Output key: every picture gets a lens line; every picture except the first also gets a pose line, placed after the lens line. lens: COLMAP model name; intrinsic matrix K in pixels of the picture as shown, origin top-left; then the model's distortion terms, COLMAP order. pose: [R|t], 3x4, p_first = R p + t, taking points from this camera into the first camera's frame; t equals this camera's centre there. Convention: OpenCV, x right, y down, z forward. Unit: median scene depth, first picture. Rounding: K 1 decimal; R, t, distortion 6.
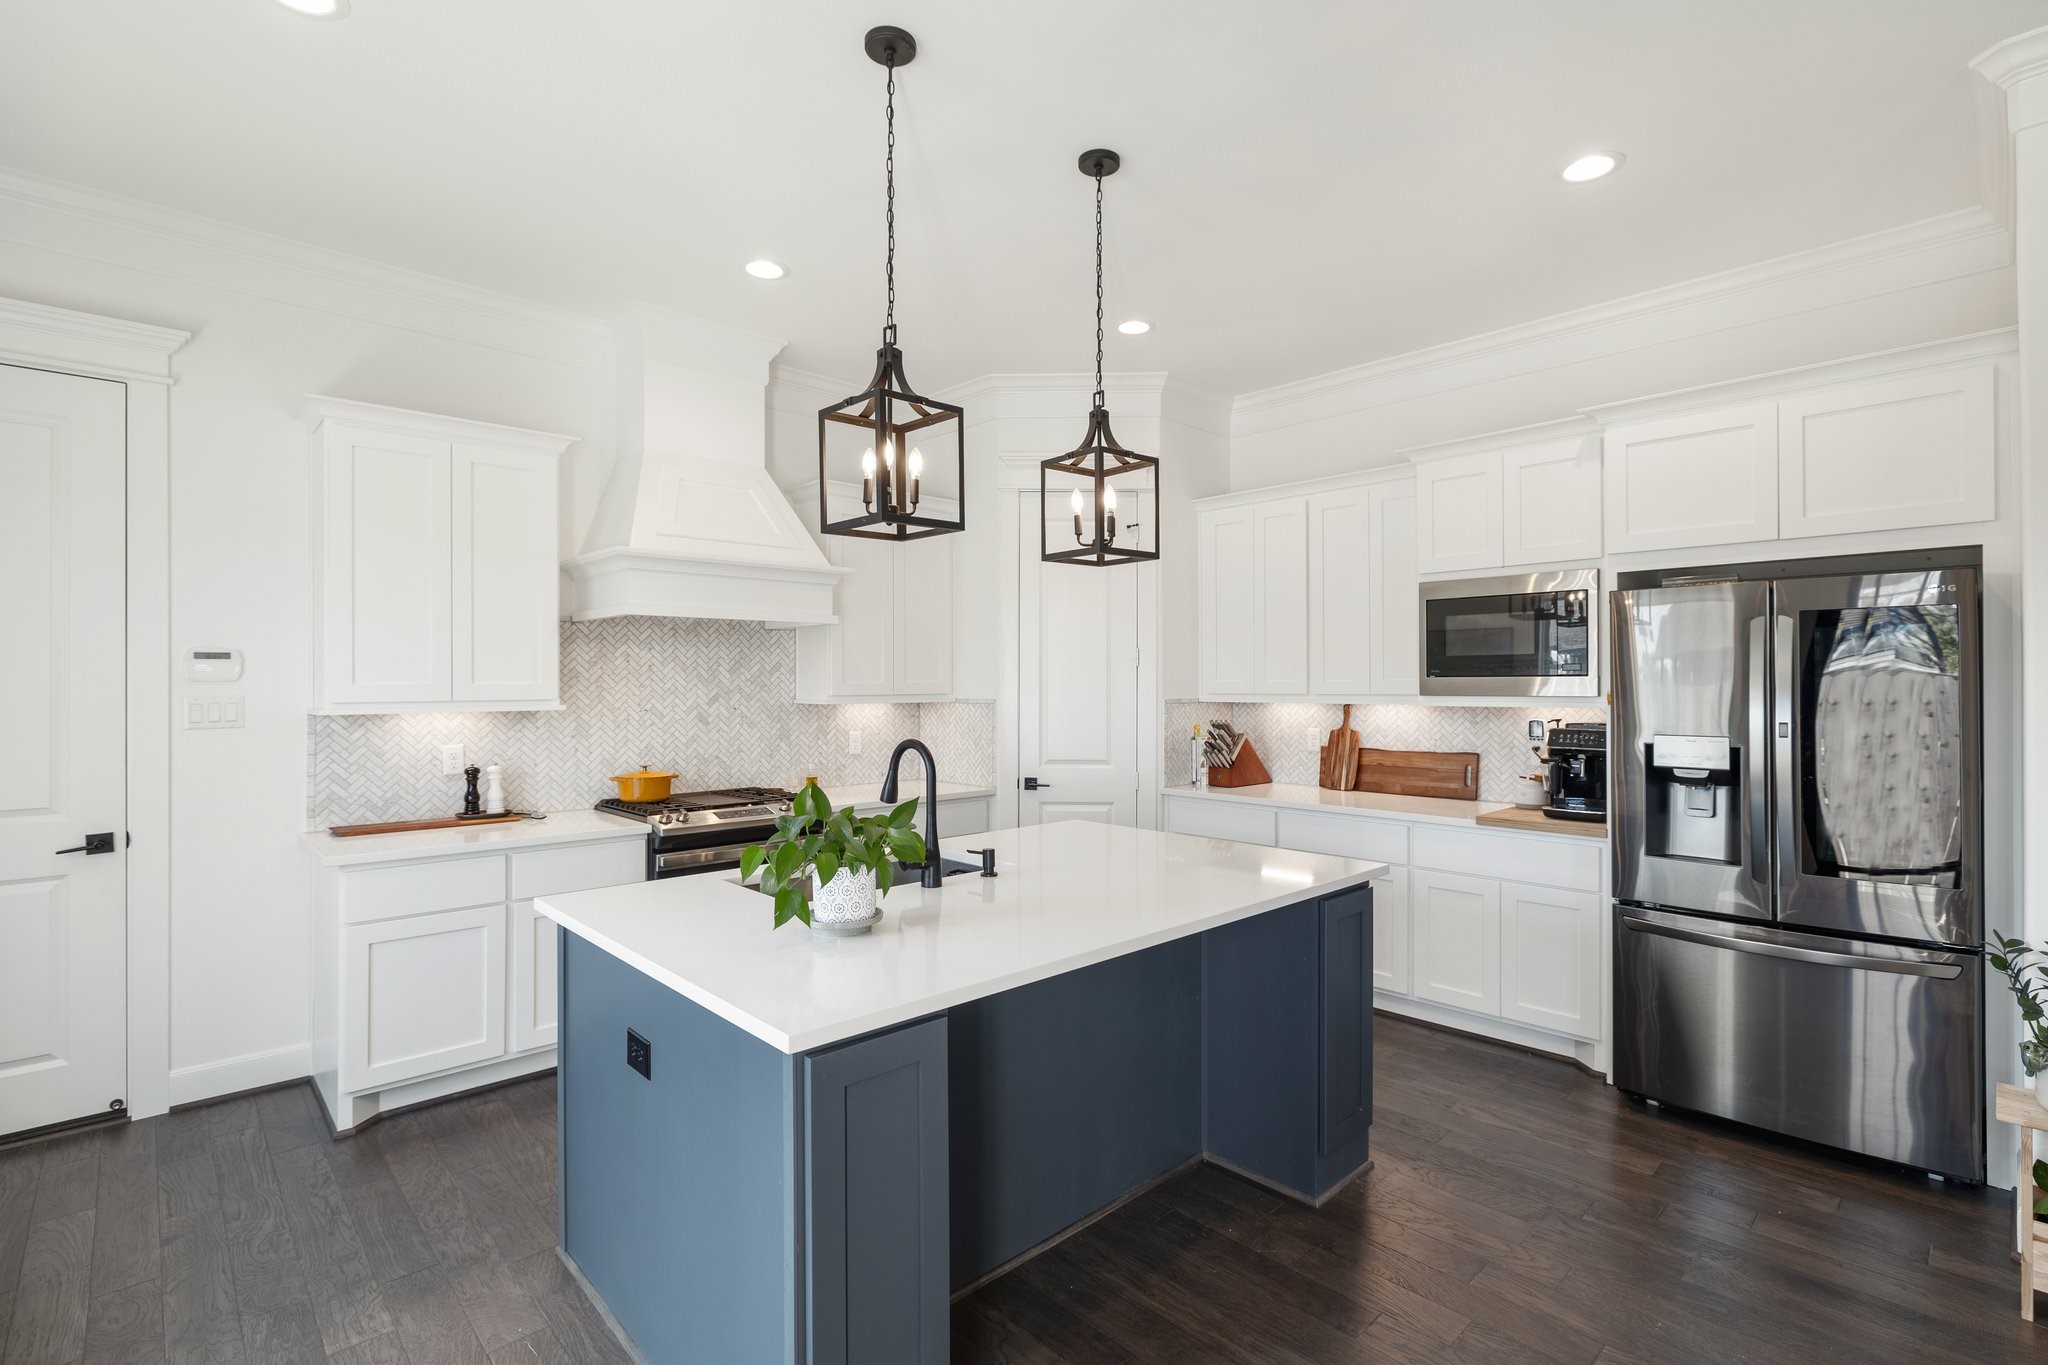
lens RADIAL K [[954.8, 0, 1025.5], [0, 954.8, 680.5], [0, 0, 1]] dist [-0.000202, 0.000069]
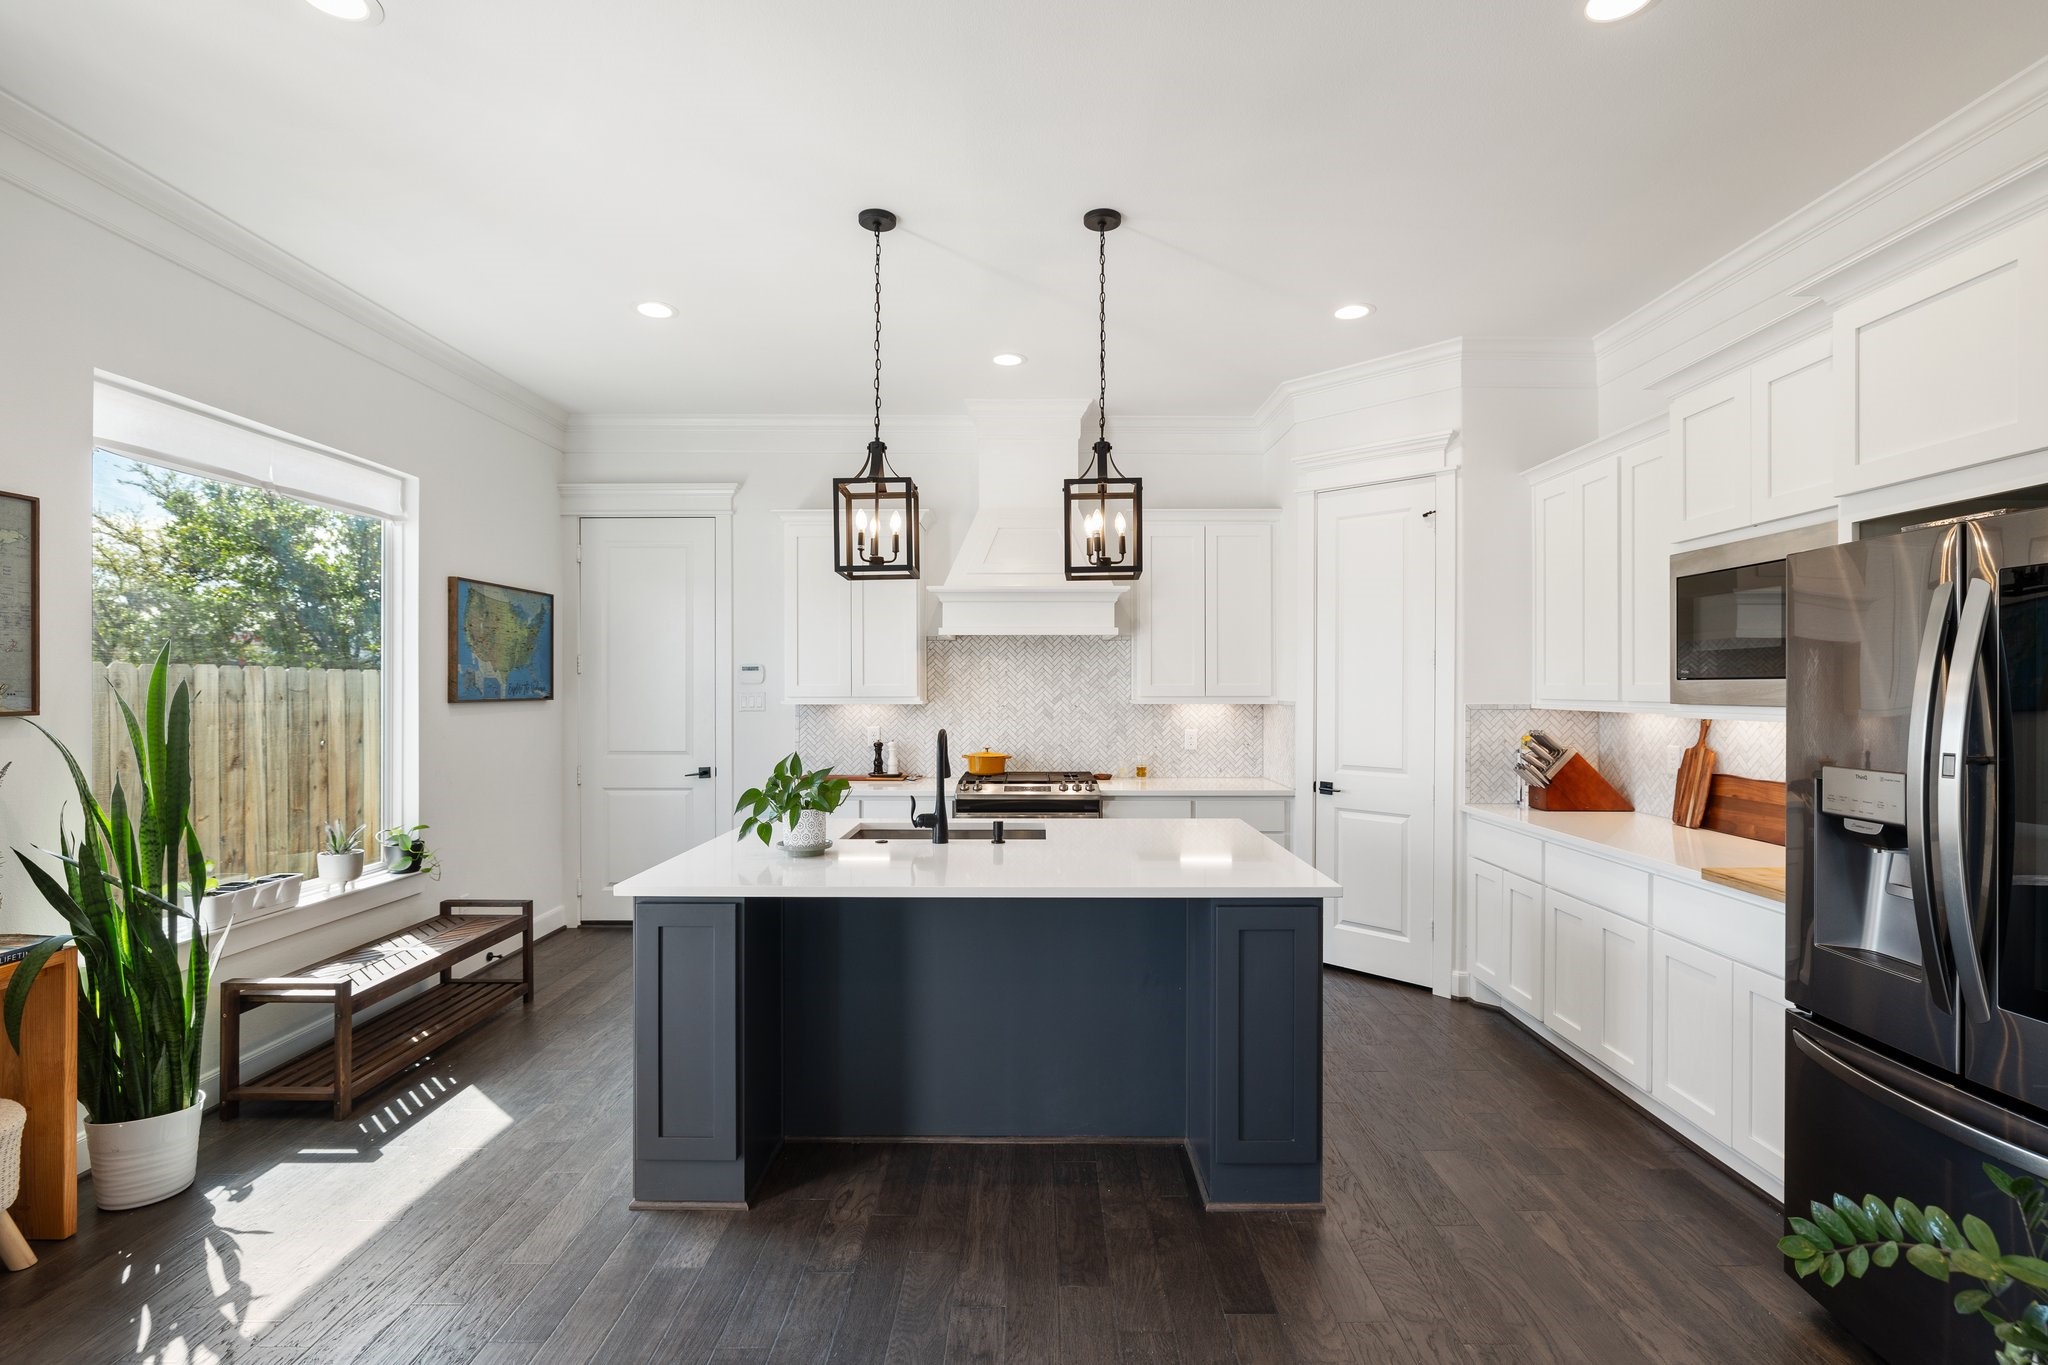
lens RADIAL K [[940.8, 0, 1024.0], [0, 940.8, 682.5], [0, 0, 1]] dist [0.012391, 0.000154]
pose [[0.720911, 0.000062, -0.693027, 0.549966], [0.000063, 1.000000, 0.000155, -0.001460], [0.693027, -0.000155, 0.720911, 0.097907]]
